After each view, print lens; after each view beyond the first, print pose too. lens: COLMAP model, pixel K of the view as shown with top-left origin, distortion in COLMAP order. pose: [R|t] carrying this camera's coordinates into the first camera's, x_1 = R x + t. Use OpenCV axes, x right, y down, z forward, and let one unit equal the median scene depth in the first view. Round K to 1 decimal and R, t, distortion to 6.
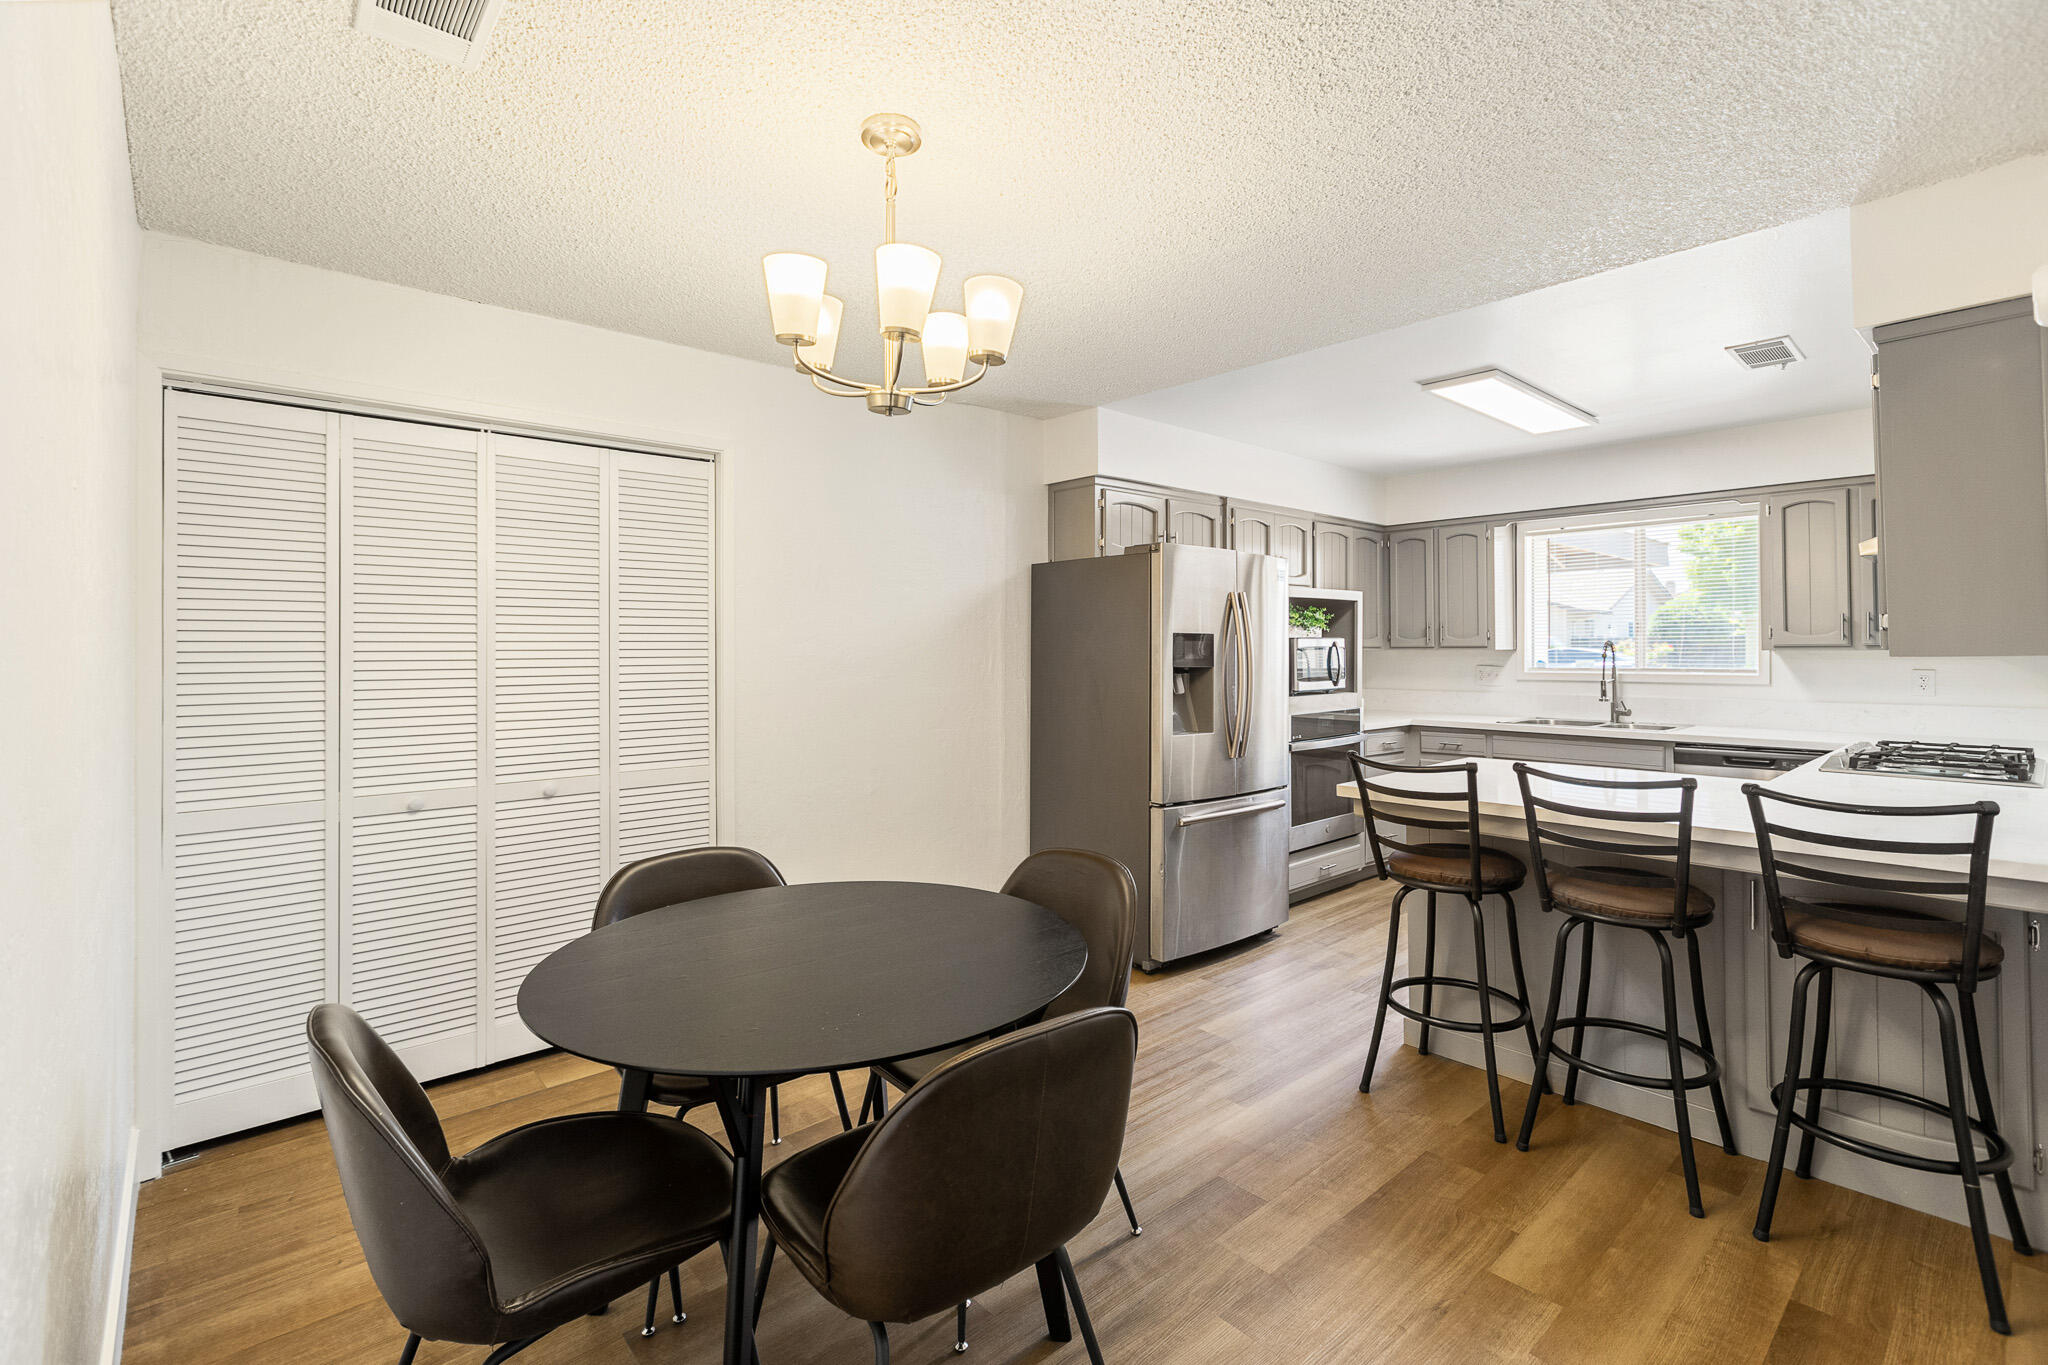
lens RADIAL K [[921.3, 0, 1023.4], [0, 921.3, 657.5], [0, 0, 1]] dist [0.001537, -0.000507]
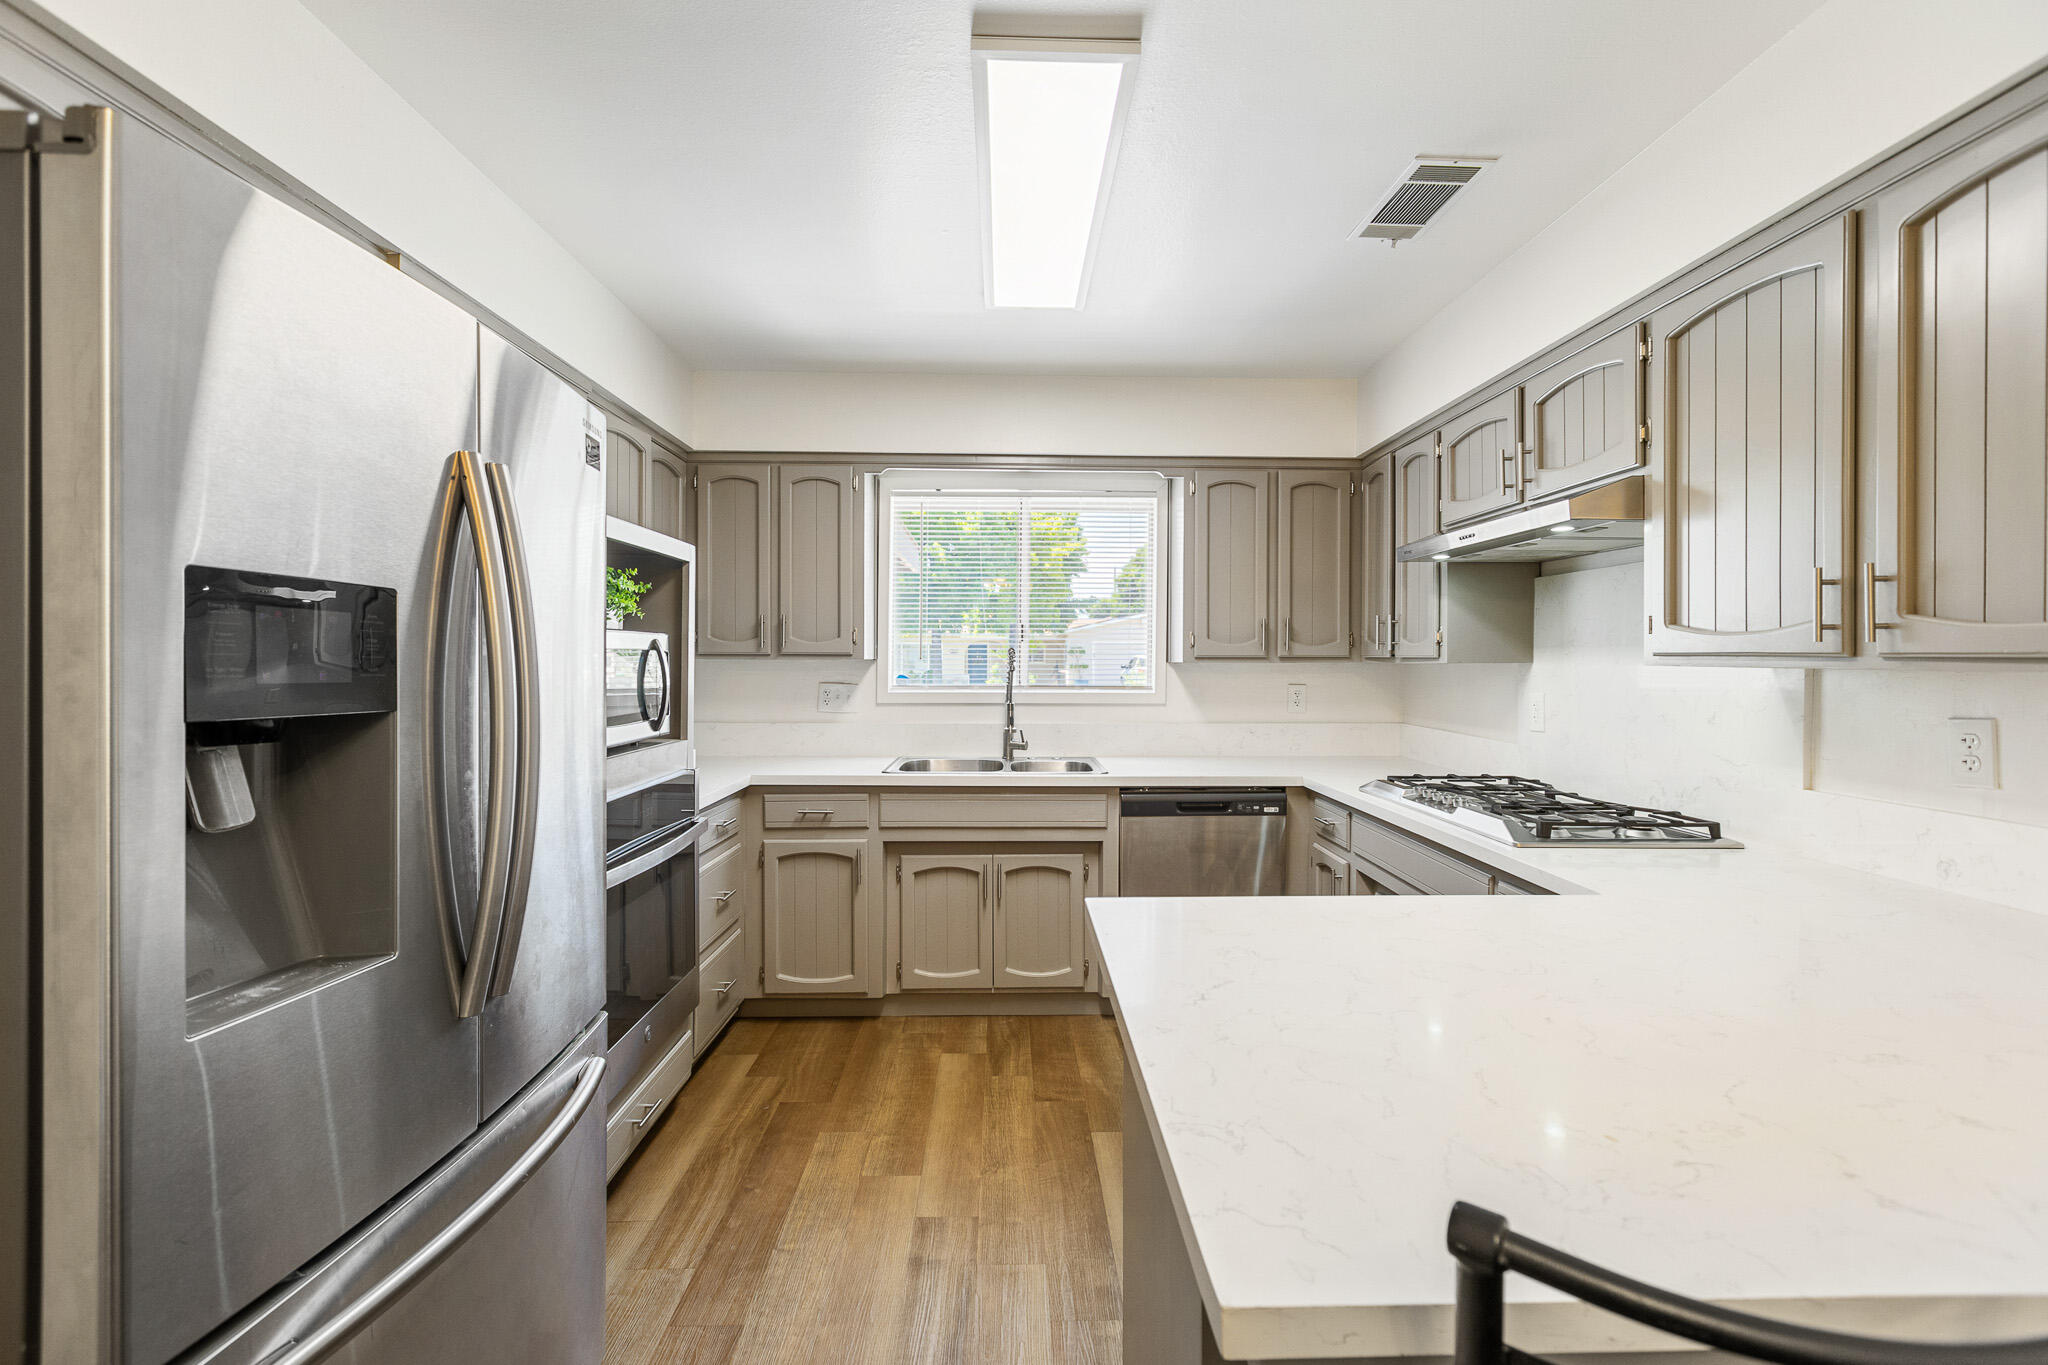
lens RADIAL K [[921.3, 0, 1023.4], [0, 921.3, 657.5], [0, 0, 1]] dist [0.001537, -0.000507]
pose [[0.648659, 0.010088, 0.761012, 0.094972], [-0.000775, 0.999920, -0.012594, -0.001719], [-0.761079, 0.007579, 0.648615, 0.537823]]
